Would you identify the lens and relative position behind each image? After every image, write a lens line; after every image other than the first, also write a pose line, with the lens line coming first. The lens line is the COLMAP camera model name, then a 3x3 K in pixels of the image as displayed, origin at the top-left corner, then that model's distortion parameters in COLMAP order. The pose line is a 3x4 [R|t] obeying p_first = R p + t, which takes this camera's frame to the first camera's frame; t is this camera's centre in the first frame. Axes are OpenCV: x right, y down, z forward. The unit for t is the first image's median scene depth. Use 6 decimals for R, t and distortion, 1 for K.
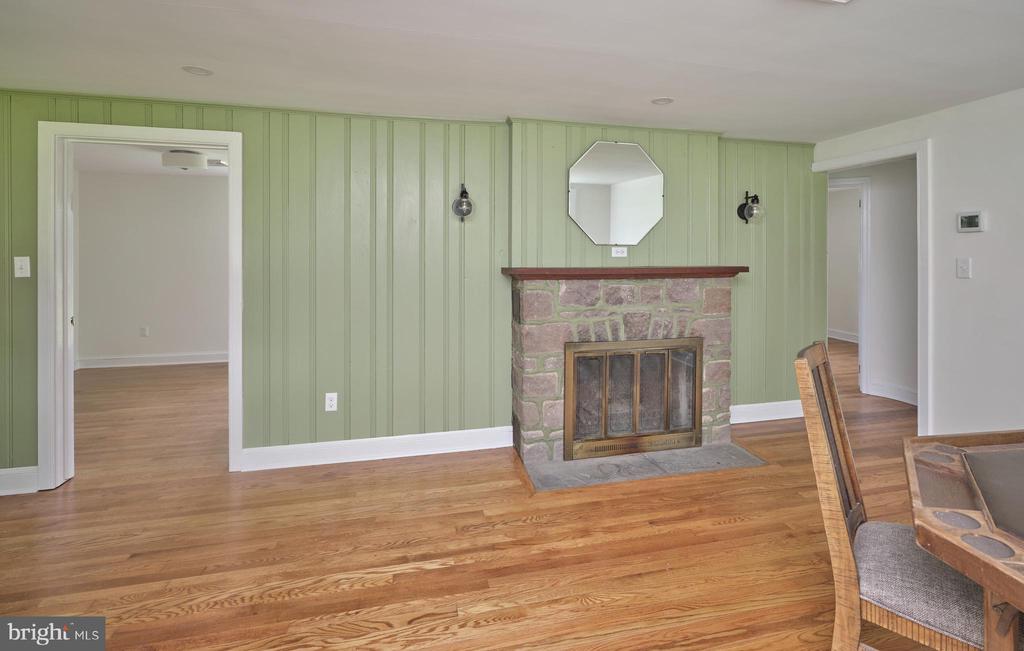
lens RADIAL K [[476.5, 0, 511.2], [0, 476.5, 250.6], [0, 0, 1]] dist [0.002737, 0.000237]
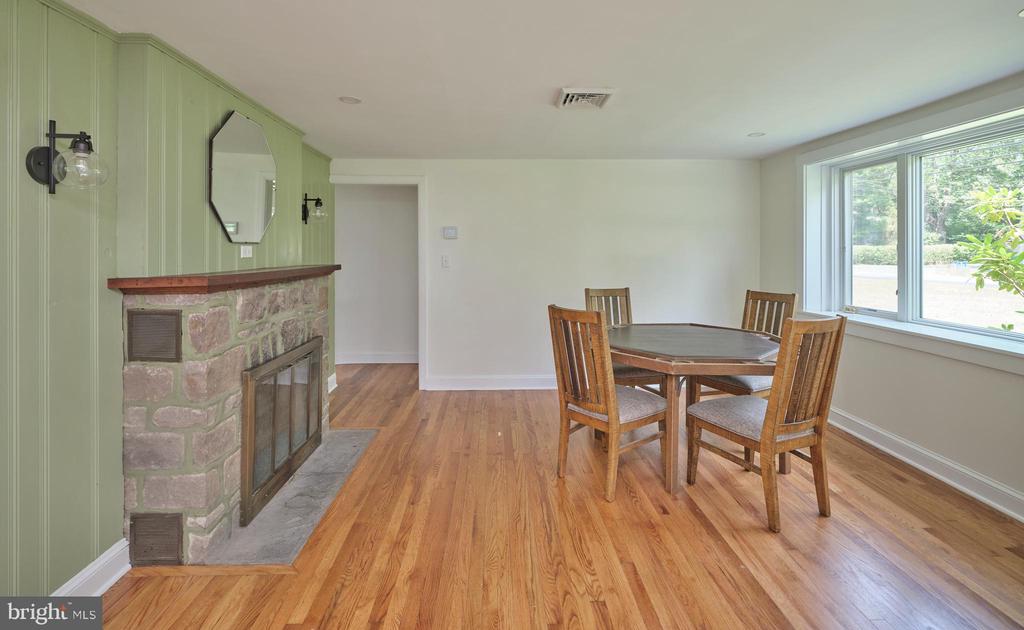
lens RADIAL K [[474.9, 0, 503.5], [0, 474.9, 256.0], [0, 0, 1]] dist [-0.000142, 0.000903]
pose [[0.203182, -0.010576, 0.979084, -0.625034], [-0.002788, 0.999931, 0.011380, 0.000211], [-0.979137, -0.005042, 0.203139, 0.517655]]
